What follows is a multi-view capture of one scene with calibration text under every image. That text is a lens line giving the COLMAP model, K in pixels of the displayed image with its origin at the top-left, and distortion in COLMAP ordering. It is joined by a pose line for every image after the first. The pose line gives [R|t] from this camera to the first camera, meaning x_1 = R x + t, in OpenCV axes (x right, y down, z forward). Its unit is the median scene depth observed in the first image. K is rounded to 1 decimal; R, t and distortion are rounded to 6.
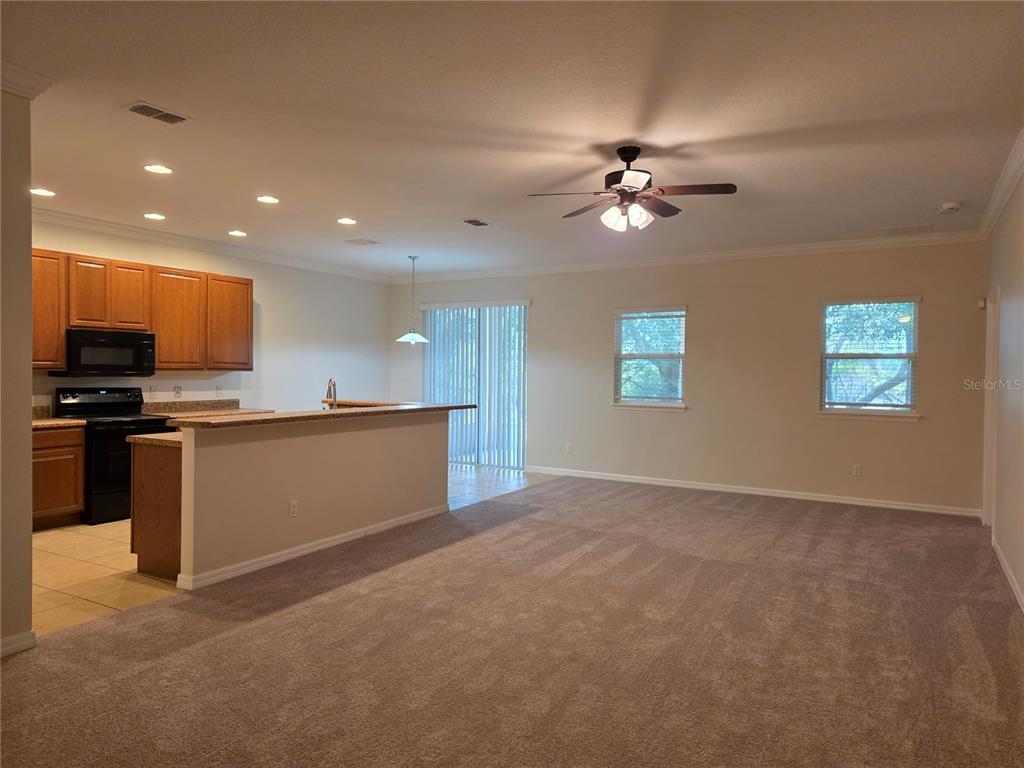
lens RADIAL K [[682.2, 0, 511.8], [0, 682.2, 382.0], [0, 0, 1]] dist [0.004219, 0.000545]
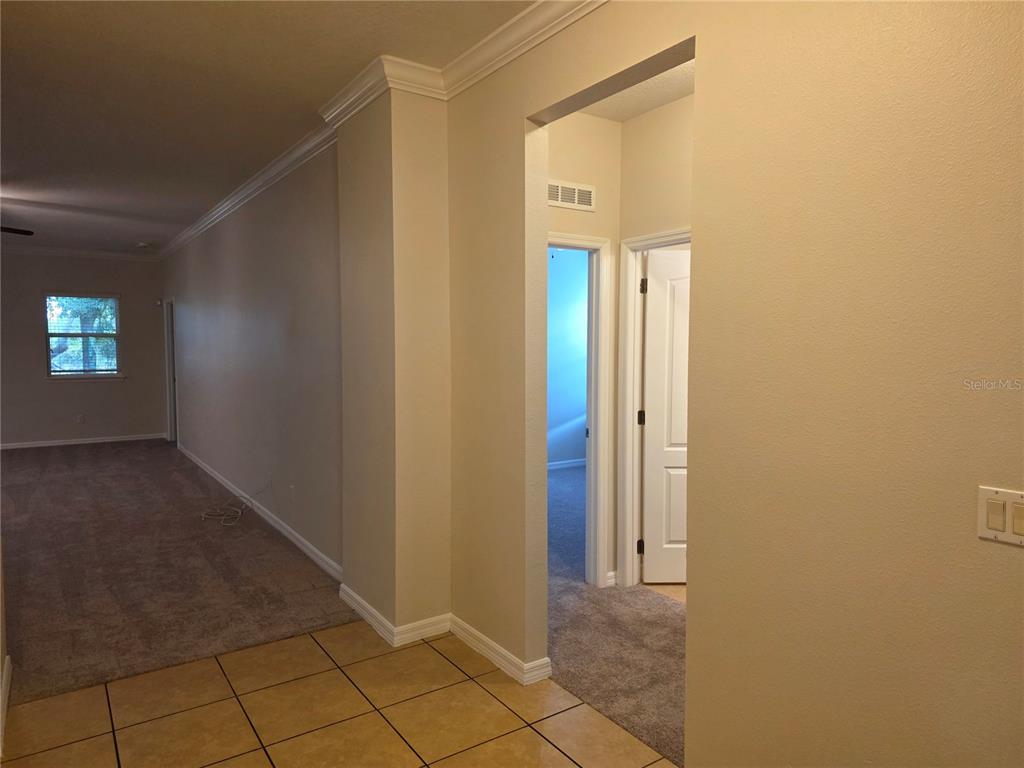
lens RADIAL K [[682.2, 0, 511.1], [0, 682.2, 384.9], [0, 0, 1]] dist [0.004219, 0.000545]
pose [[0.421160, -0.068751, 0.904377, -0.385276], [0.016913, 0.997545, 0.067958, -0.018477], [-0.906829, -0.013325, 0.421289, -0.381472]]
